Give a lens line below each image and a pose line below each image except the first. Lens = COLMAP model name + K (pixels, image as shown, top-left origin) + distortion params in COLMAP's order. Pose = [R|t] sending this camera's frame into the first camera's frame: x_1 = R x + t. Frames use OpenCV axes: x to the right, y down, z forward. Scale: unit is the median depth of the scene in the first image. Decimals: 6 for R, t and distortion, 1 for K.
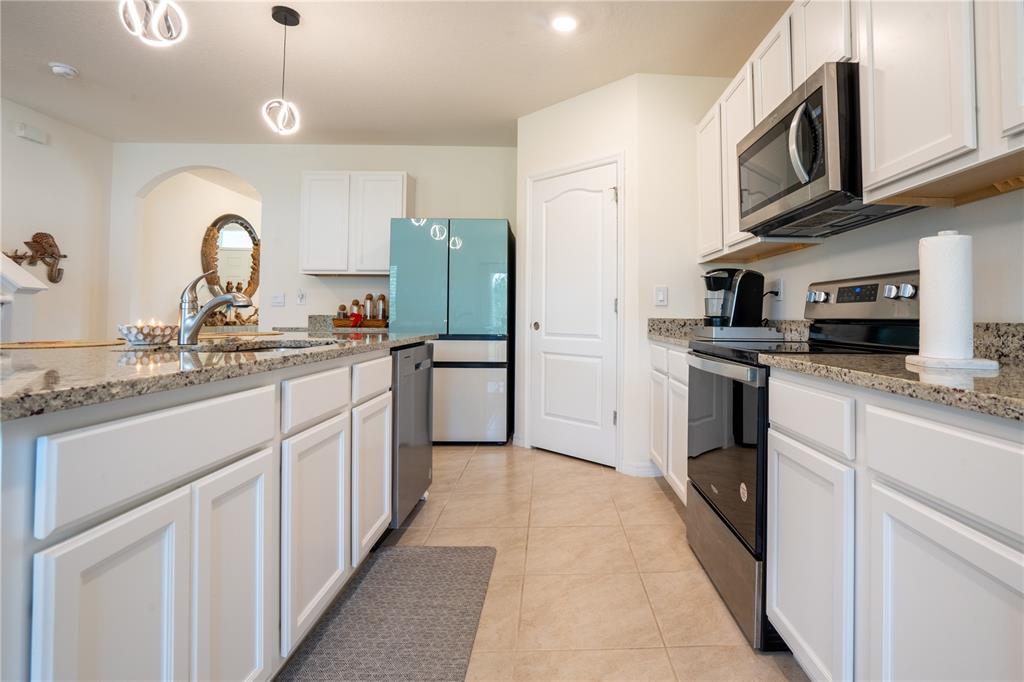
lens RADIAL K [[504.6, 0, 565.1], [0, 504.6, 300.6], [0, 0, 1]] dist [-0.006073, -0.000595]
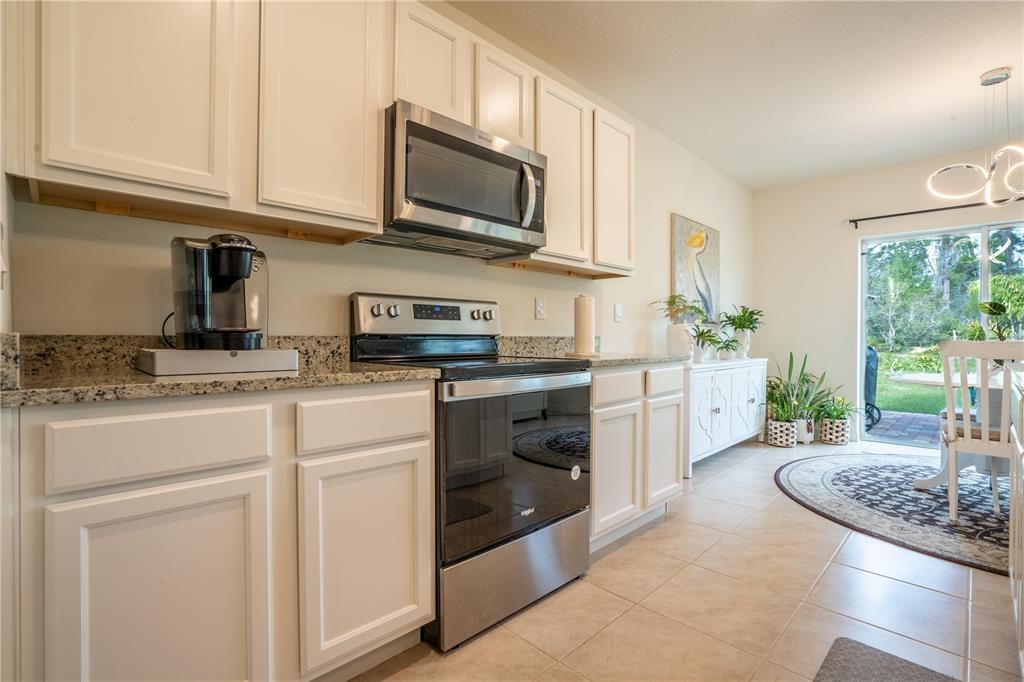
lens RADIAL K [[483.1, 0, 518.3], [0, 483.1, 340.0], [0, 0, 1]] dist [-0.044509, 0.012907]
pose [[-0.692709, -0.017772, 0.720999, -0.199892], [-0.033274, 0.999419, -0.007334, 0.029984], [-0.720450, -0.029071, -0.692898, 0.948952]]
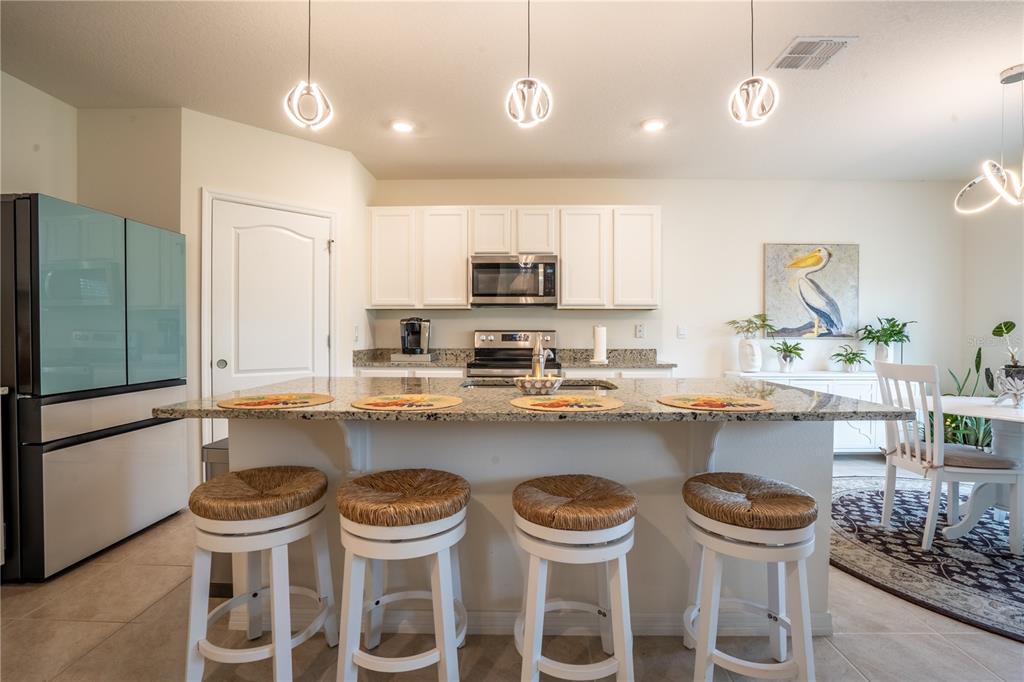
lens RADIAL K [[483.1, 0, 511.8], [0, 483.1, 339.1], [0, 0, 1]] dist [-0.044509, 0.012907]
pose [[0.055322, -0.019402, 0.998280, -1.007951], [-0.032650, 0.999241, 0.021230, -0.032000], [-0.997935, -0.033768, 0.054647, 0.518902]]
